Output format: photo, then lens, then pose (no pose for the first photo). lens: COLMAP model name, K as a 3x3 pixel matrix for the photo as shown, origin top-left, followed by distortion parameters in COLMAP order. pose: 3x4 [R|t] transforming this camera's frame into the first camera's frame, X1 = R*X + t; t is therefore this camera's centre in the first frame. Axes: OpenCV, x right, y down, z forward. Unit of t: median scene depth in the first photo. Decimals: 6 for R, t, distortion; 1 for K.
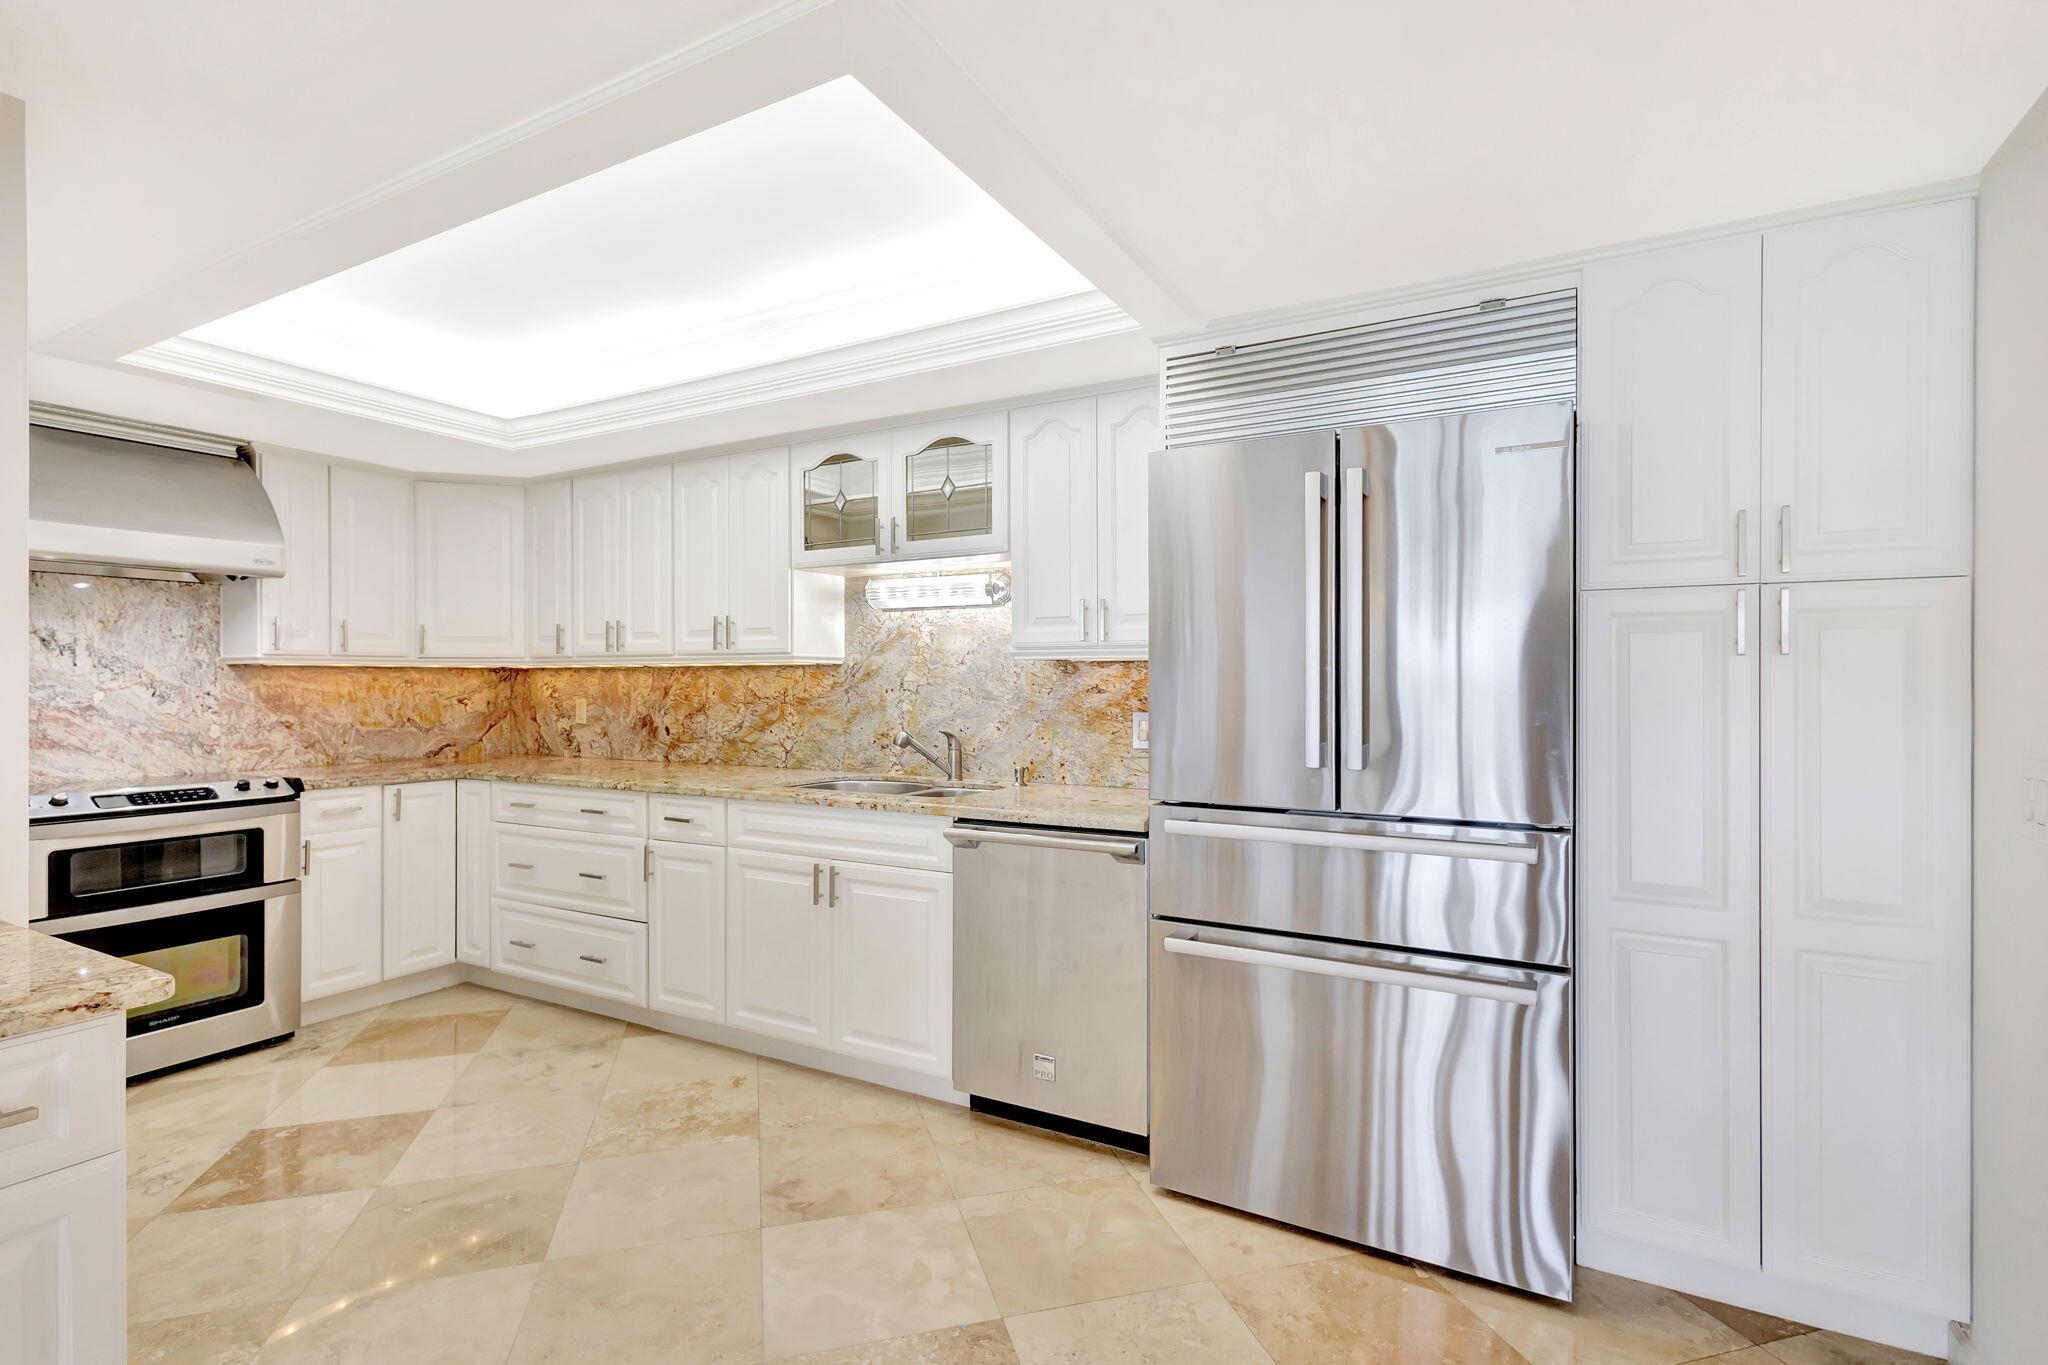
lens RADIAL K [[970.0, 0, 1010.9], [0, 970.0, 680.7], [0, 0, 1]] dist [0.019799, -0.000032]
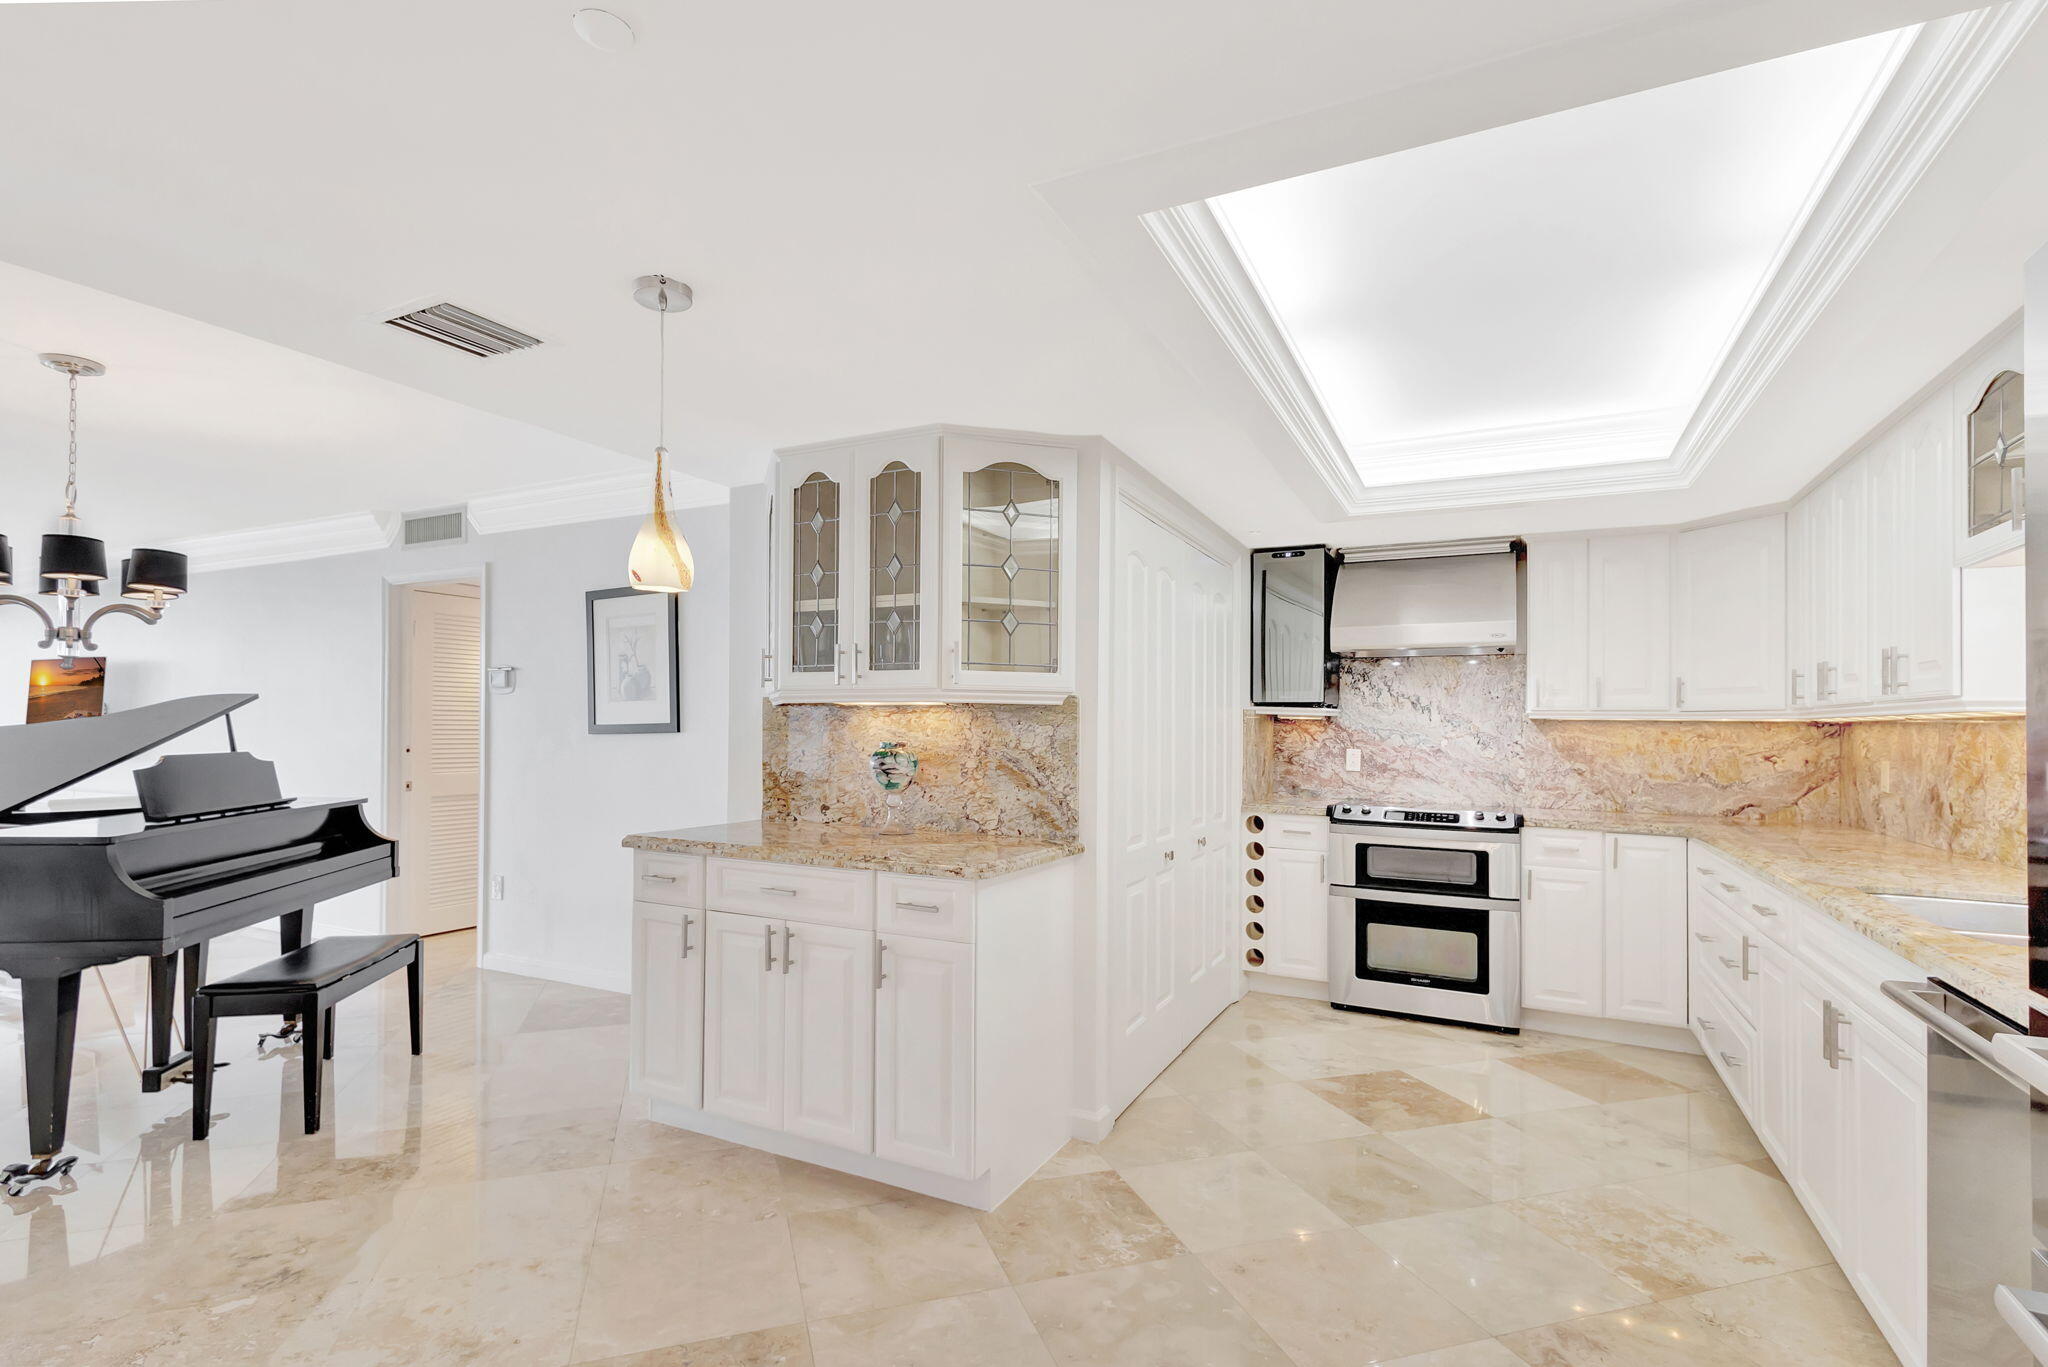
lens RADIAL K [[970.0, 0, 1009.8], [0, 970.0, 722.0], [0, 0, 1]] dist [0.019799, -0.000032]
pose [[0.046299, -0.002085, -0.998925, 0.378672], [-0.013150, 0.999910, -0.002696, -0.001460], [0.998841, 0.013261, 0.046268, 0.298537]]
